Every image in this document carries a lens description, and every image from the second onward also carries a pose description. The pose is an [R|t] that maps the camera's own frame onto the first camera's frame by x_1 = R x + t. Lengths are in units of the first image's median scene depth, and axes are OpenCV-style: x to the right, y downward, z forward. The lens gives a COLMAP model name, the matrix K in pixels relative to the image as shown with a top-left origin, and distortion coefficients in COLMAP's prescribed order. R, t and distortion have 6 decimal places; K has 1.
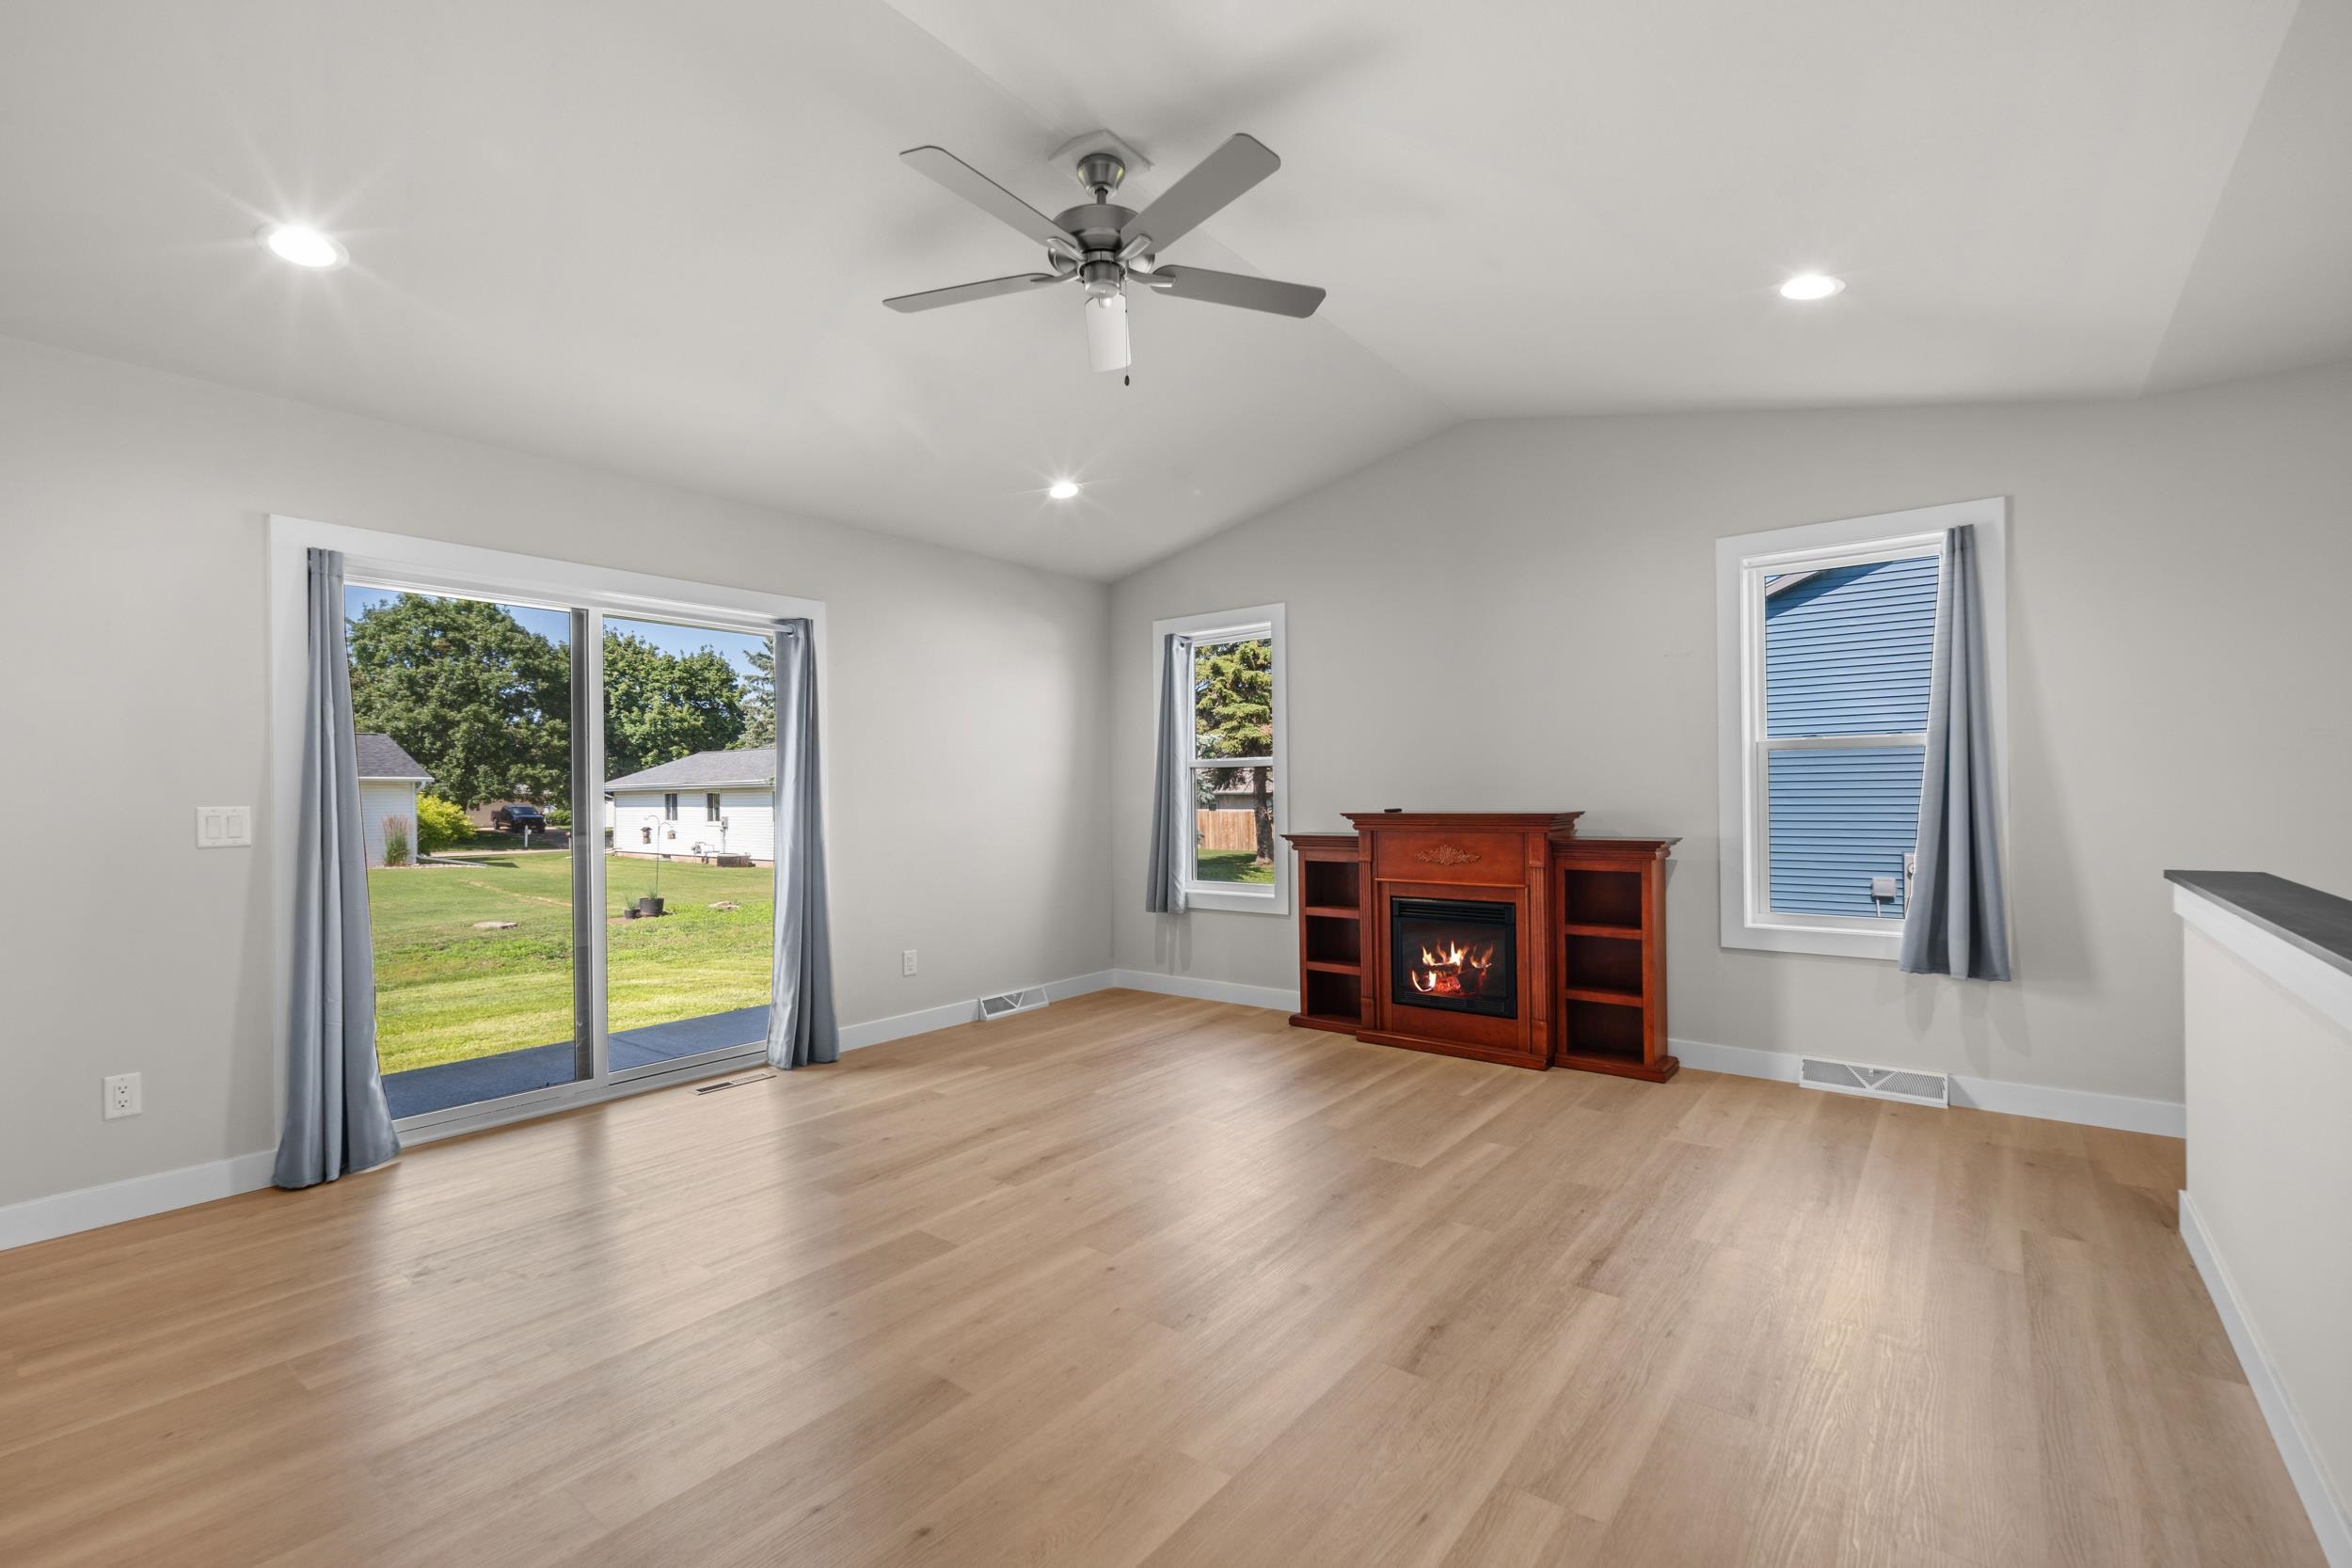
lens RADIAL K [[1026.7, 0, 1176.0], [0, 1026.7, 784.0], [0, 0, 1]] dist [0.002572, 0.000426]
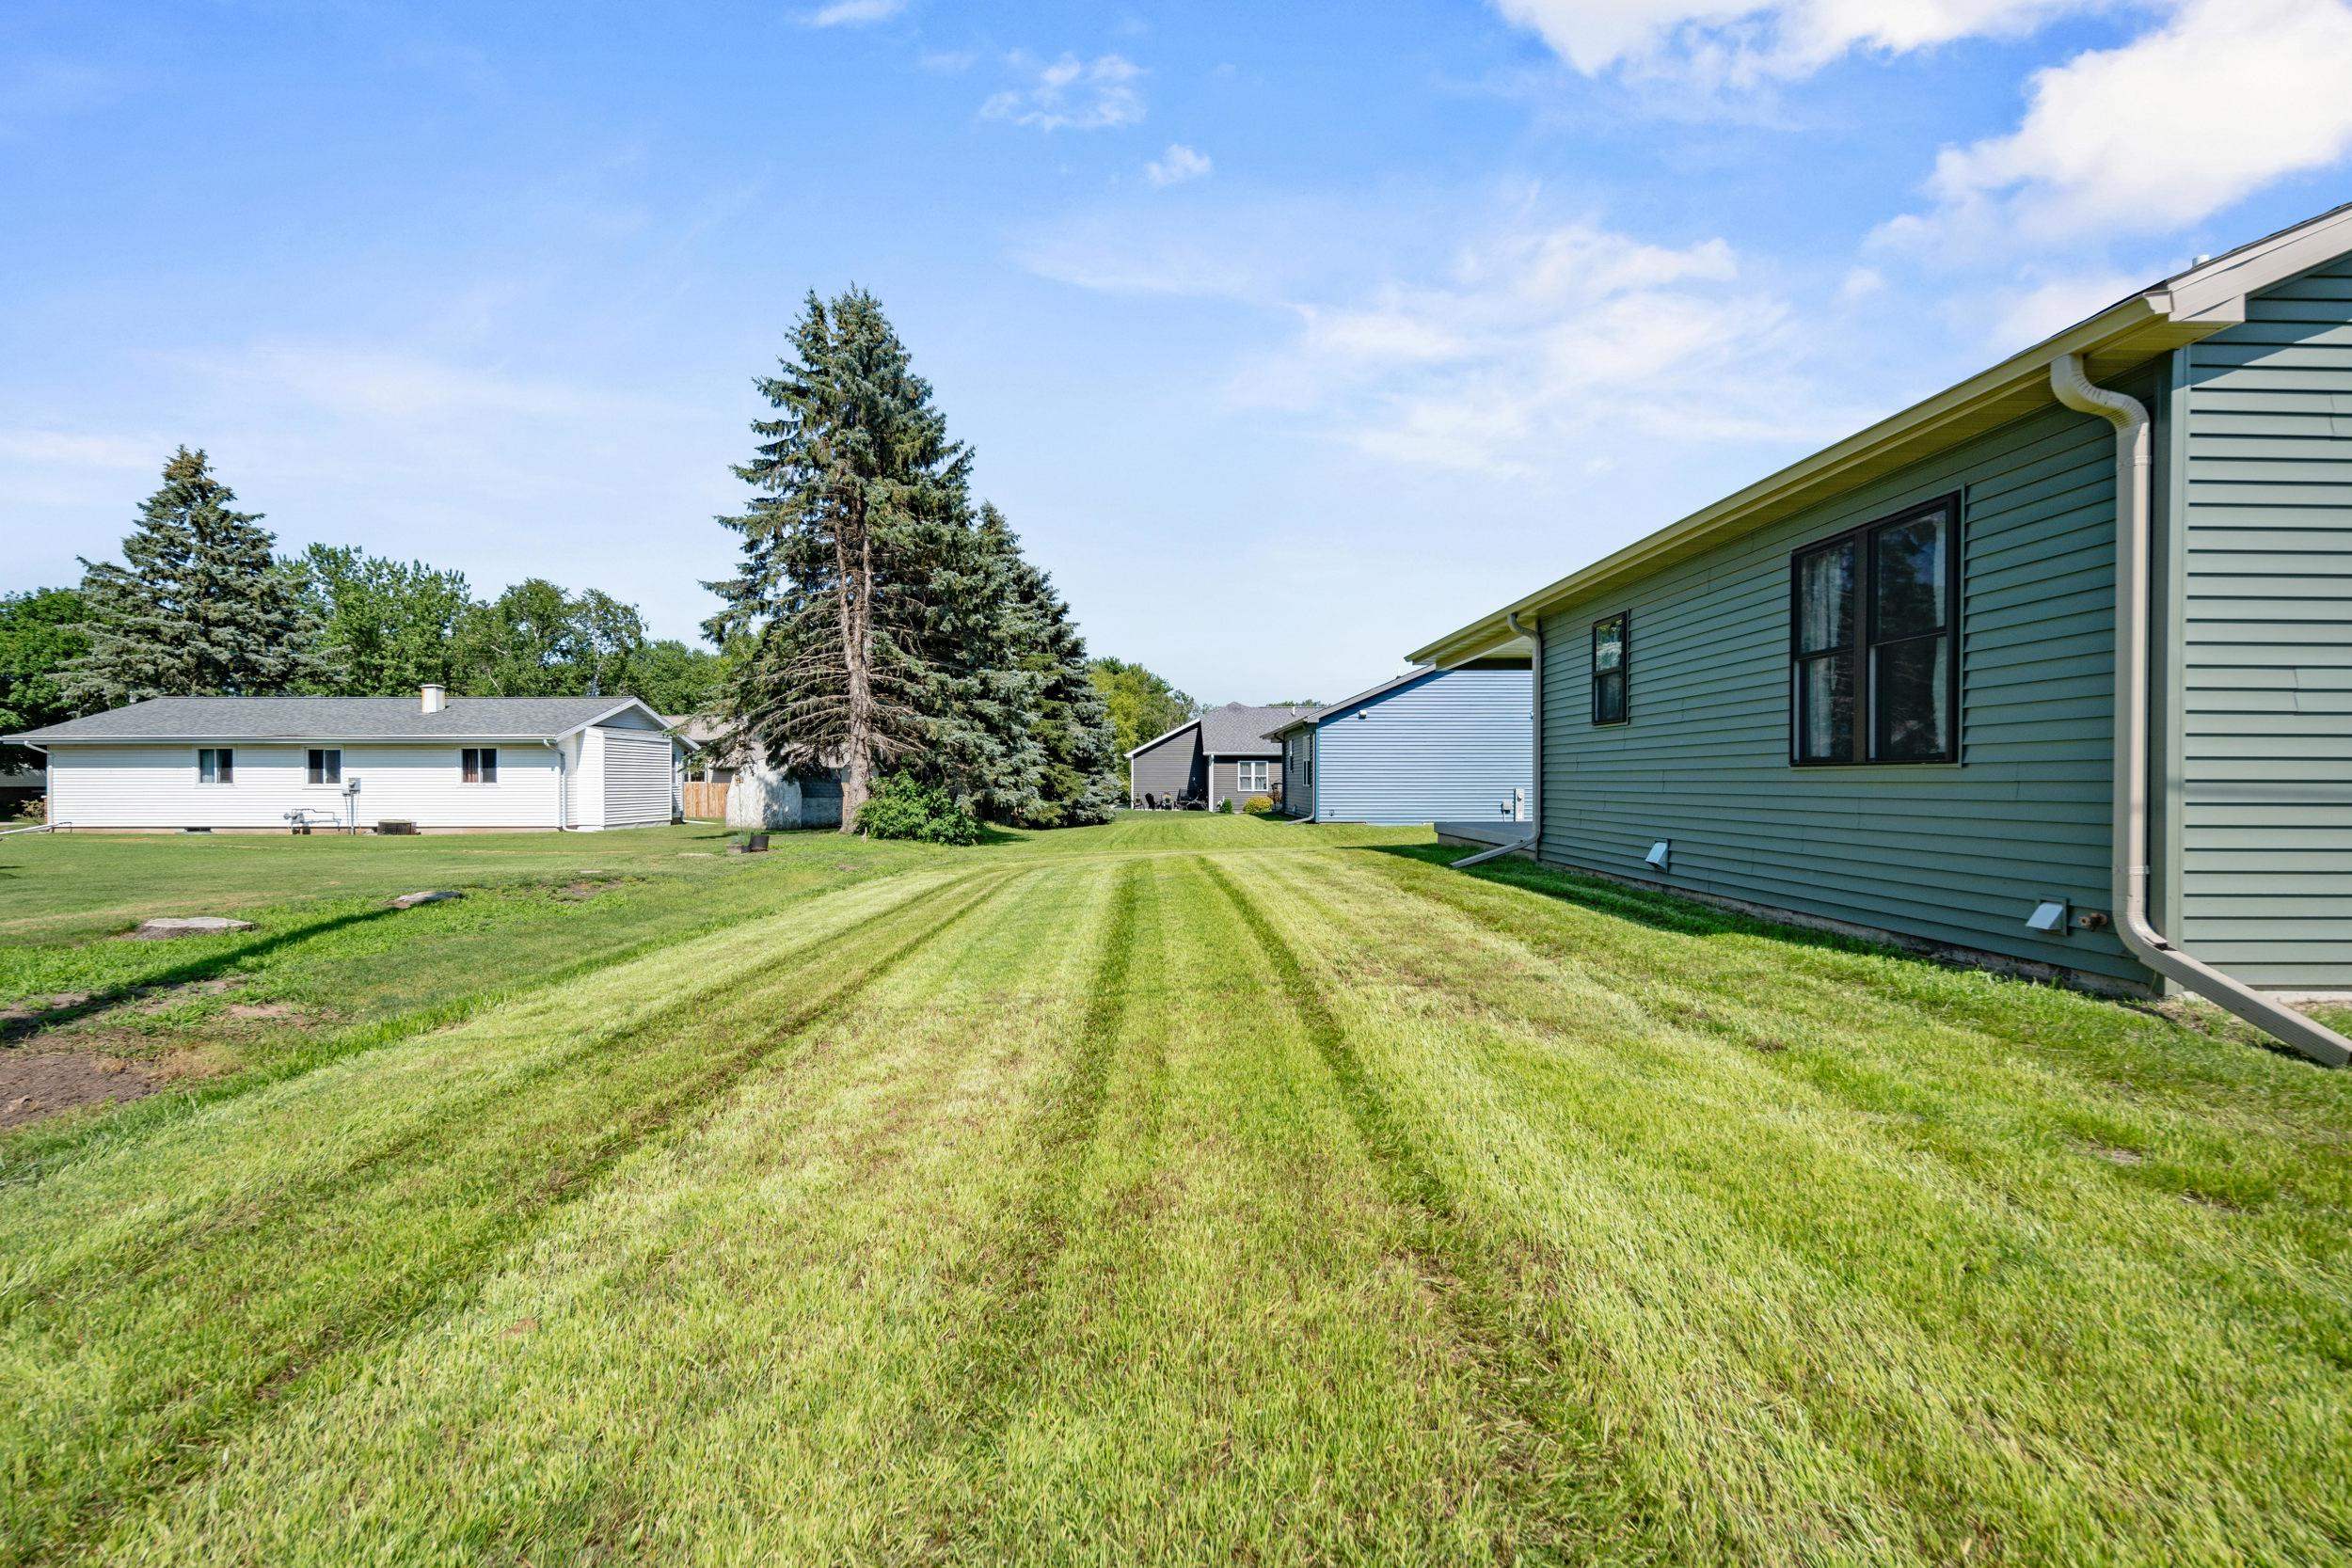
lens RADIAL K [[1035.1, 0, 1178.8], [0, 1035.1, 789.3], [0, 0, 1]] dist [-0.001223, -0.000300]
pose [[0.774616, 0.006536, 0.632398, -2.821908], [-0.014691, 0.999863, 0.007661, 0.154763], [-0.632261, -0.015225, 0.774606, -0.481048]]
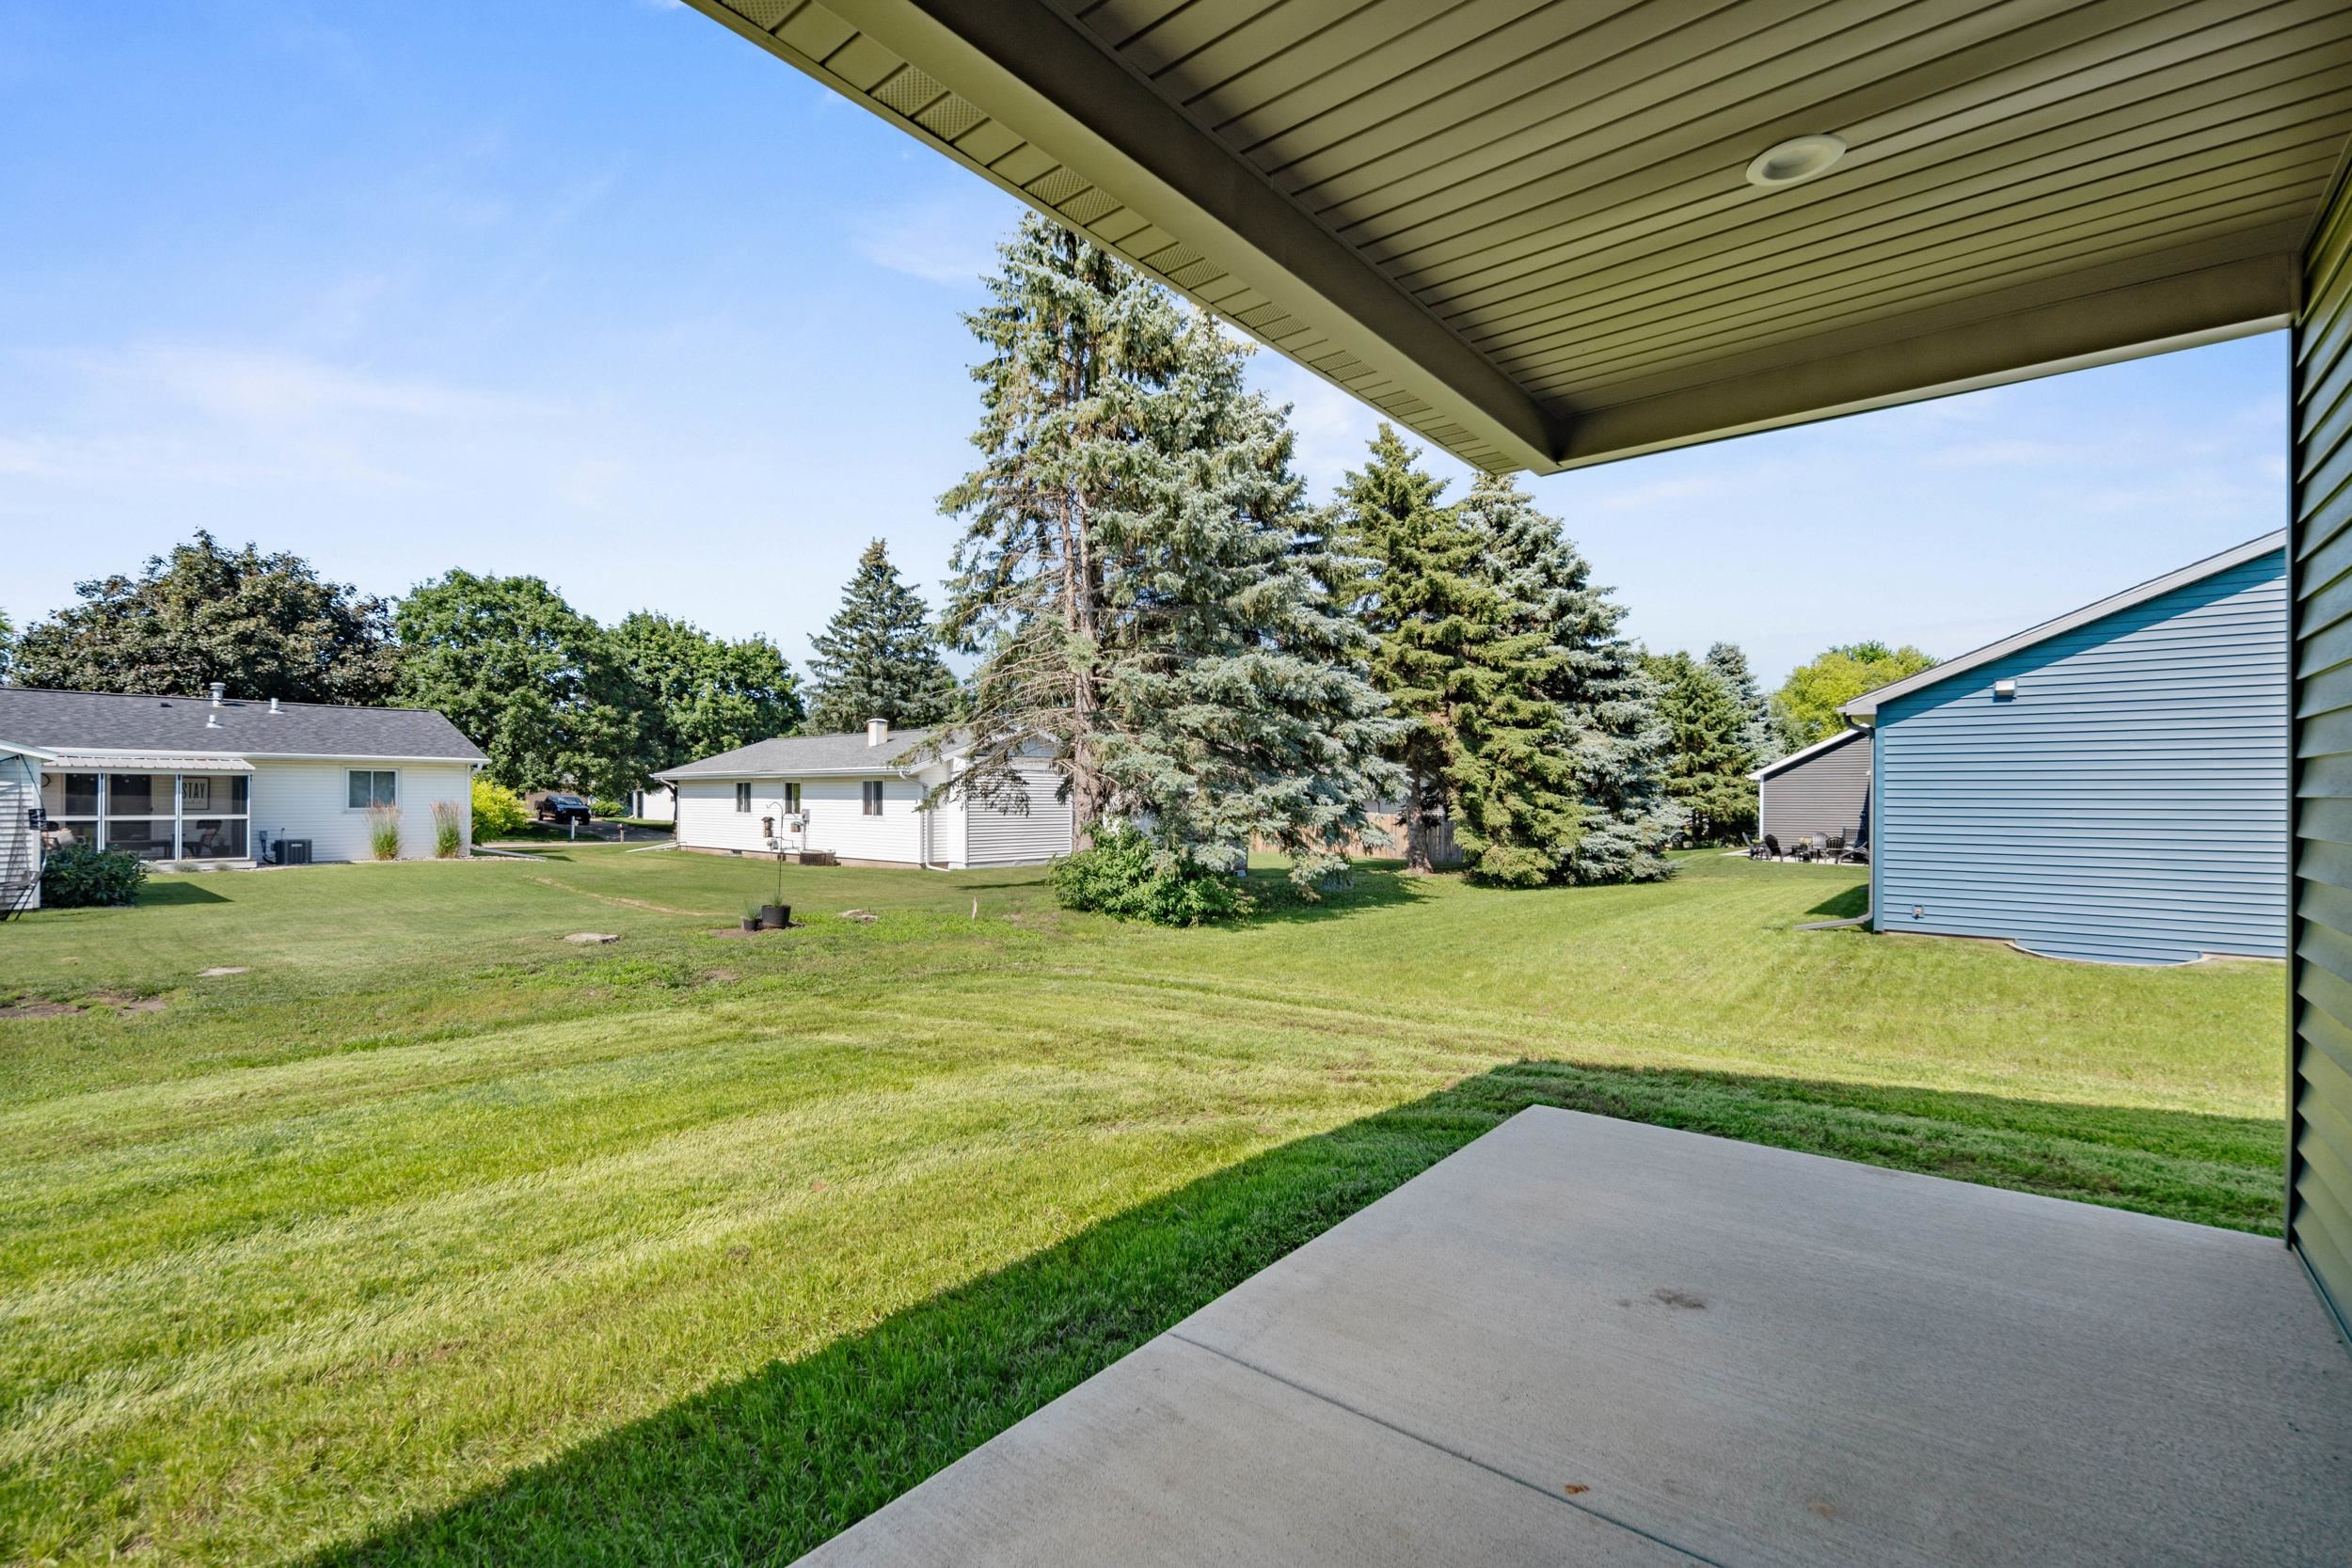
lens RADIAL K [[1035.1, 0, 1178.8], [0, 1035.1, 789.3], [0, 0, 1]] dist [-0.001223, -0.000300]
pose [[0.999602, 0.016250, -0.023050, -0.582784], [-0.016201, 0.999866, 0.002308, 0.044001], [0.023084, -0.001933, 0.999732, 0.652021]]
